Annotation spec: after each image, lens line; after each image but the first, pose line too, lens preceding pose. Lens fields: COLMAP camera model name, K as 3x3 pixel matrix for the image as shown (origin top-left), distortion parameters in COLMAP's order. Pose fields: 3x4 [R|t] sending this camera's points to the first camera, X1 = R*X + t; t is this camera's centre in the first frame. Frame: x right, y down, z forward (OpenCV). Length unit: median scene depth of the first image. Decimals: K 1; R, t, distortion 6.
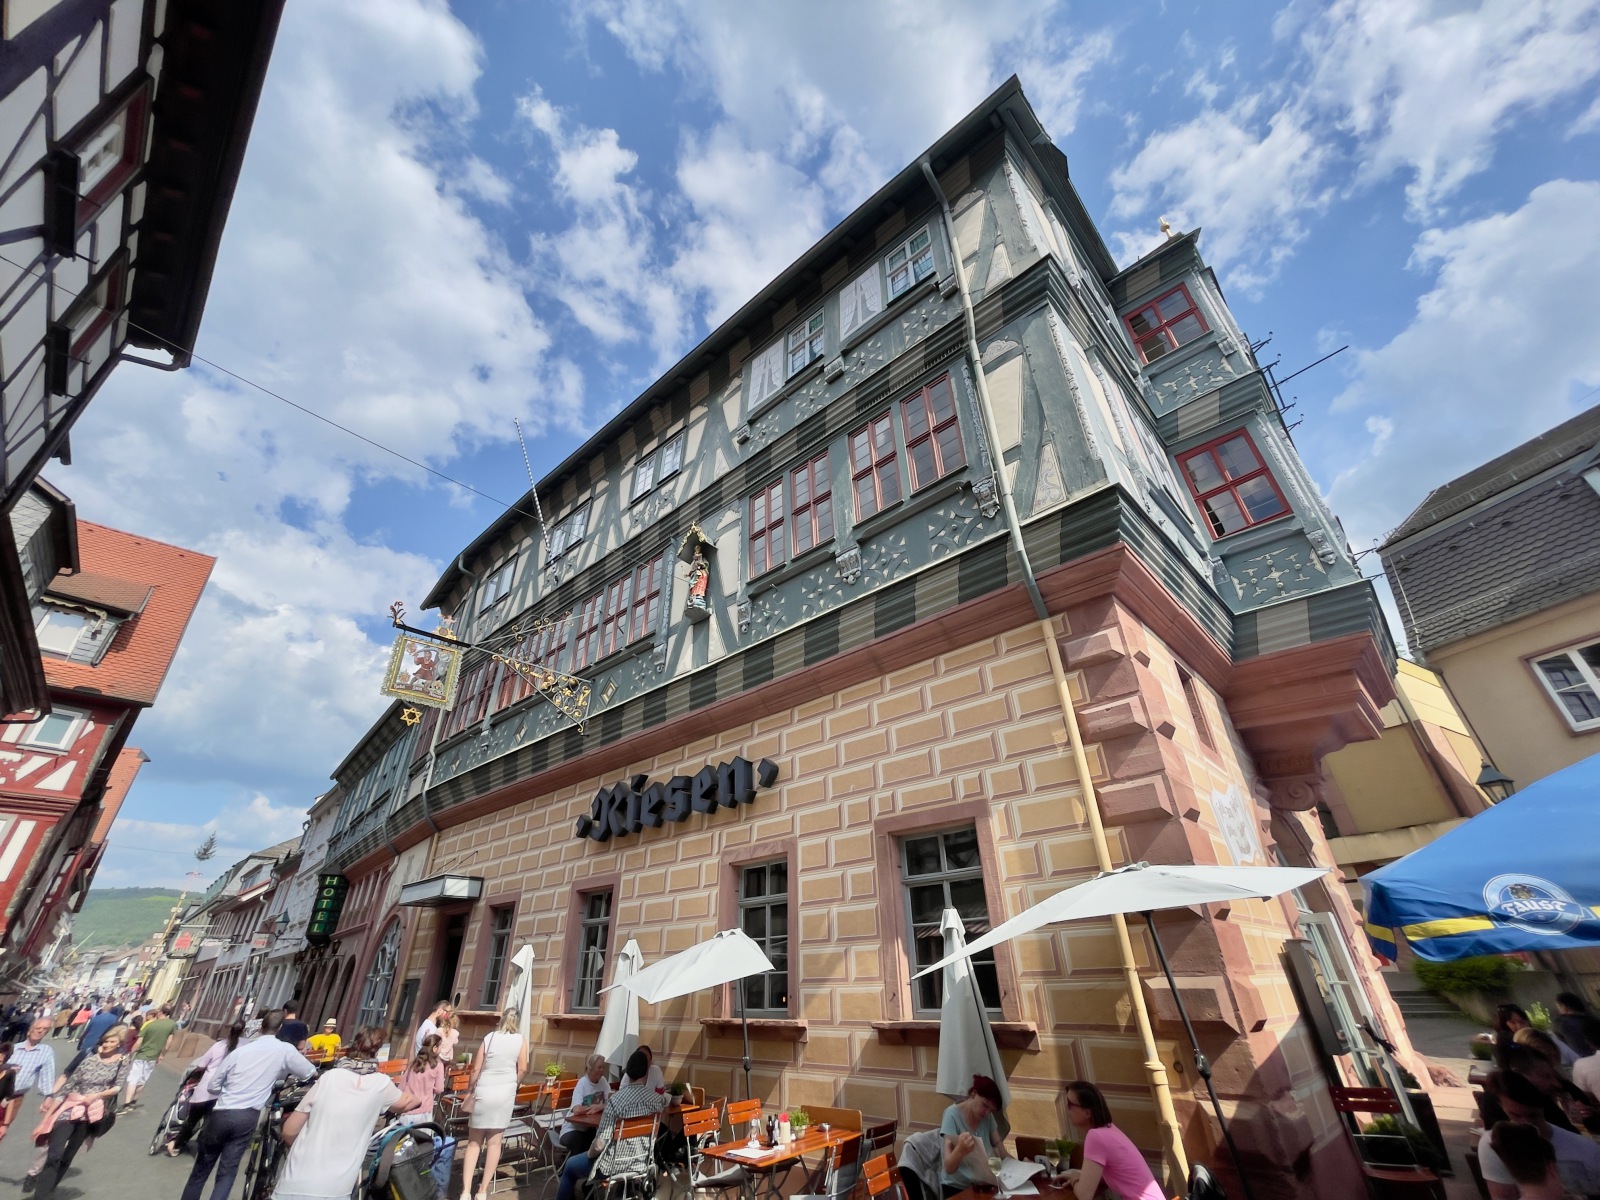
lens RADIAL K [[647.1, 0, 800.0], [0, 647.1, 600.0], [0, 0, 1]] dist [0.008901, 0.000145]
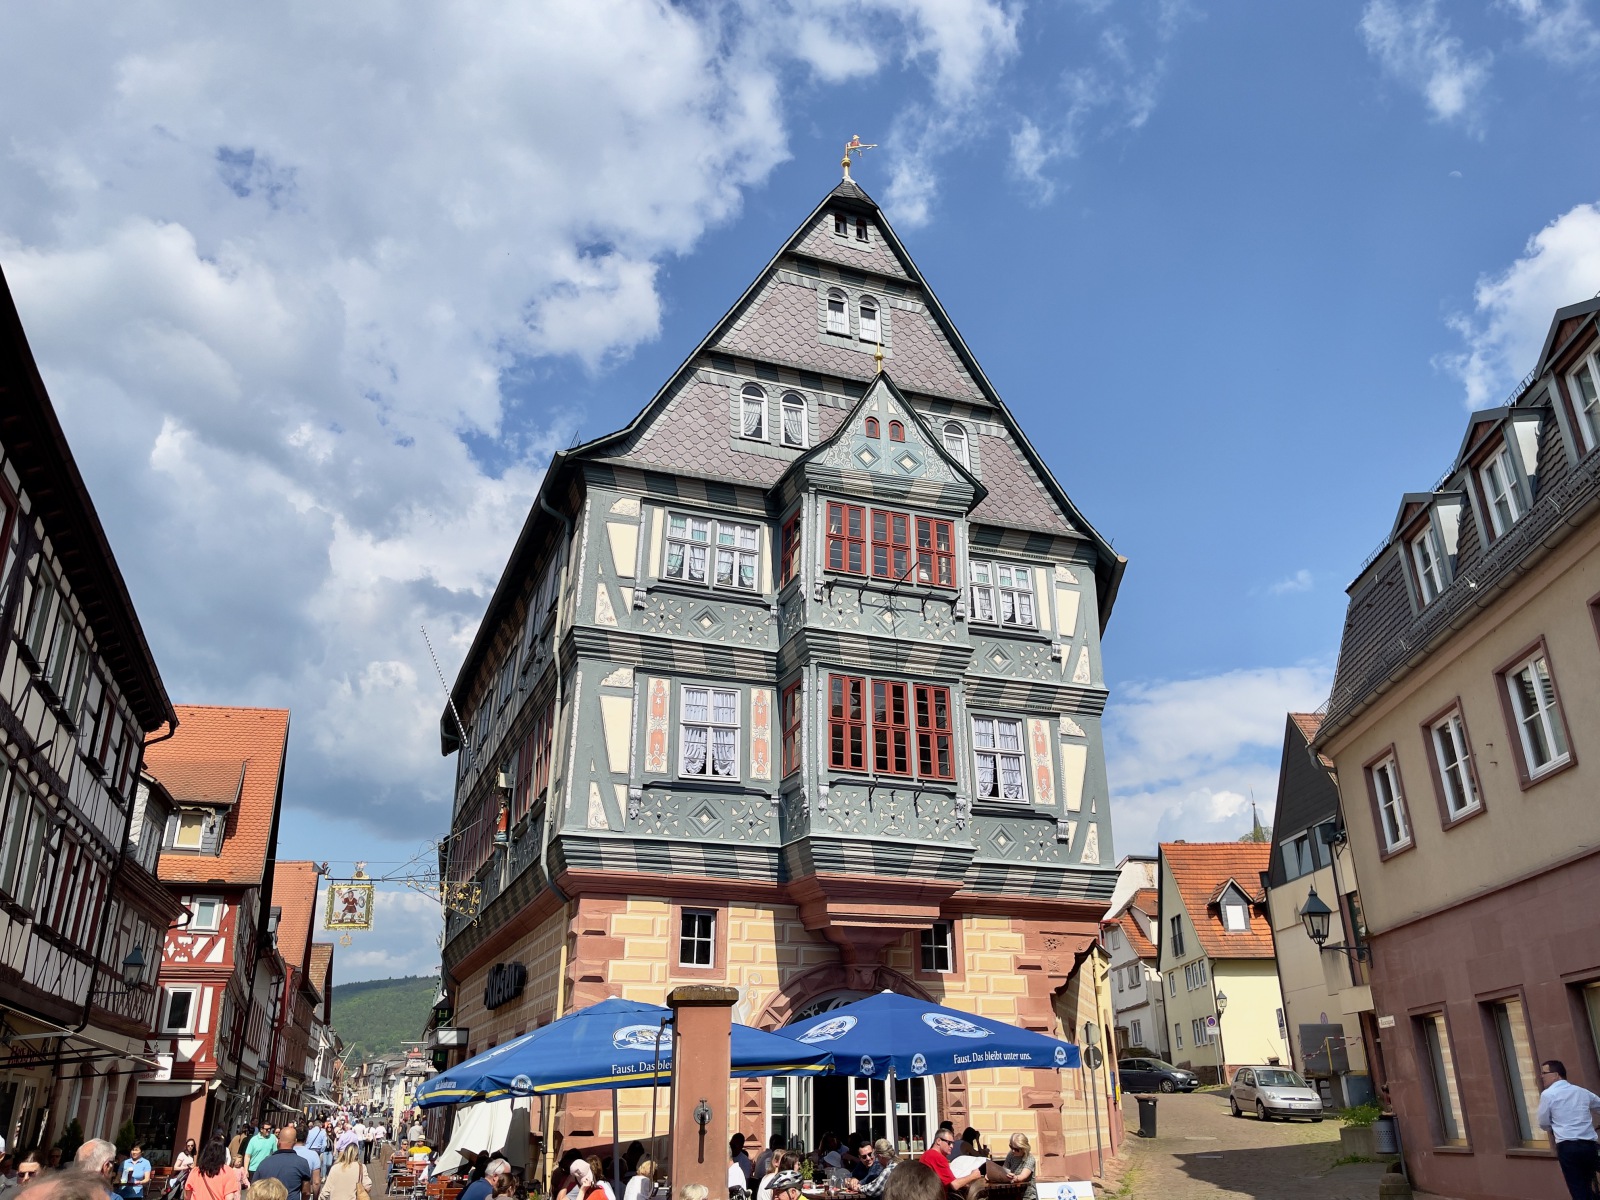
lens RADIAL K [[1225.5, 0, 813.9], [0, 1225.5, 607.9], [0, 0, 1]] dist [0.094308, -0.160437]
pose [[0.898287, -0.156403, -0.410632, 1.052963], [0.215849, 0.971050, 0.102327, -0.393941], [0.382740, -0.180553, 0.906041, -0.650223]]
